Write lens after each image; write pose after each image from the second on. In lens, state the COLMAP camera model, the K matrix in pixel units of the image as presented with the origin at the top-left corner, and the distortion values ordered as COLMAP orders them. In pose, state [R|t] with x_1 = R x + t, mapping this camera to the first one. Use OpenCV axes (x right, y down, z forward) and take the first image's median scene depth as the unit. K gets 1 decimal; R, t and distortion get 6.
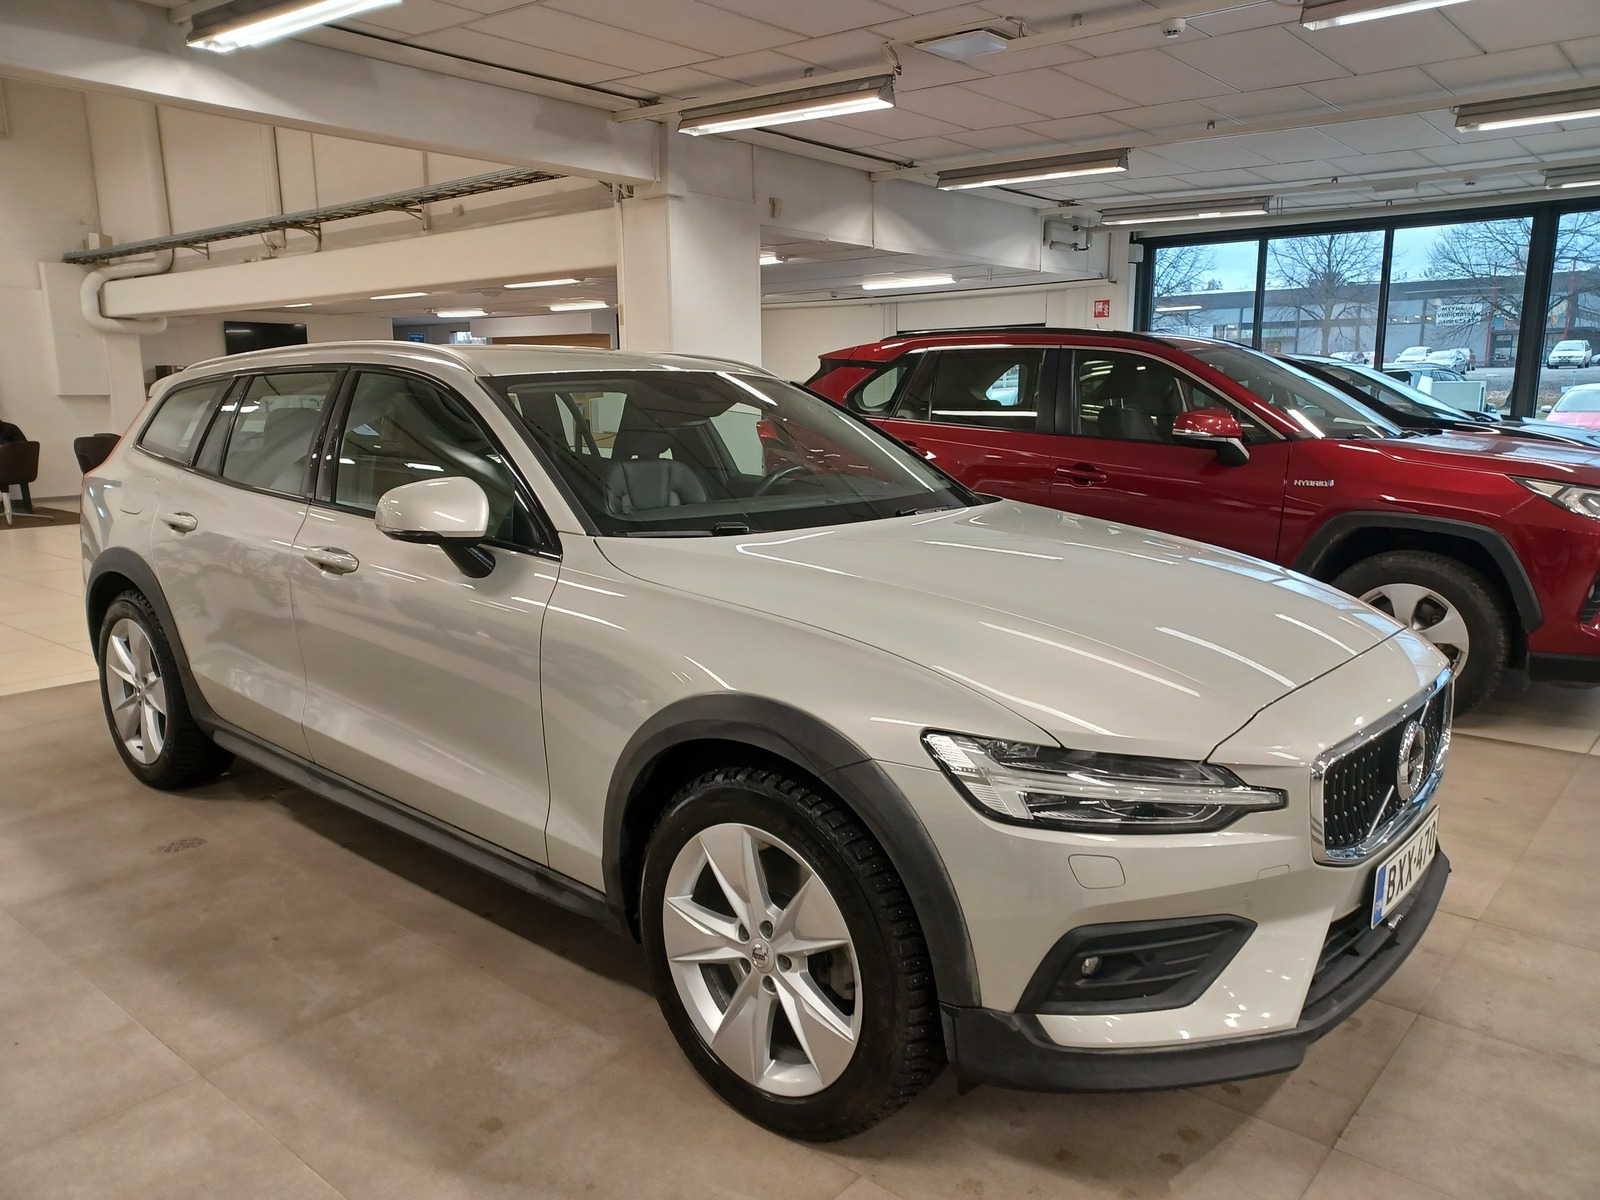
lens RADIAL K [[1163.3, 0, 813.3], [0, 1163.3, 622.4], [0, 0, 1]] dist [0.022822, 0.008423]
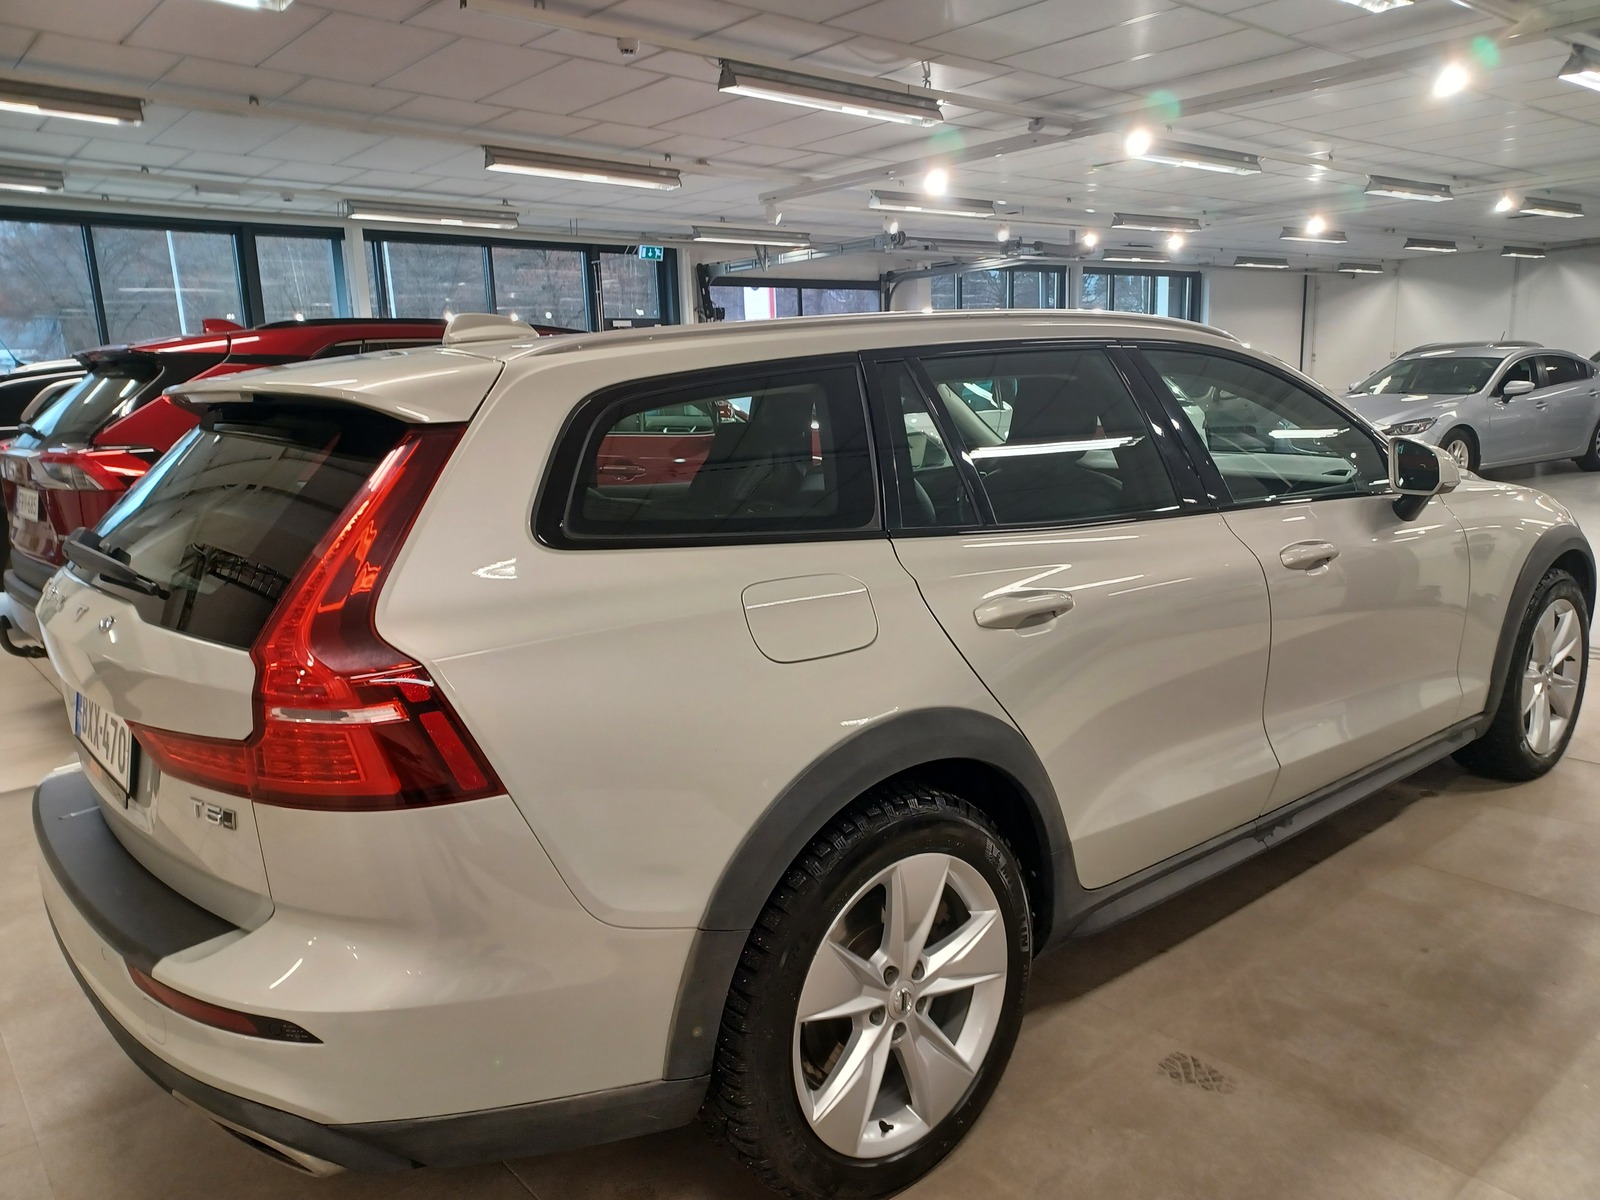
lens RADIAL K [[1163.3, 0, 813.3], [0, 1163.3, 622.4], [0, 0, 1]] dist [0.022822, 0.008423]
pose [[0.149046, -0.212553, 0.965715, -1.264938], [0.229369, 0.957419, 0.175327, -0.234652], [-0.961860, 0.195373, 0.191453, 1.136997]]
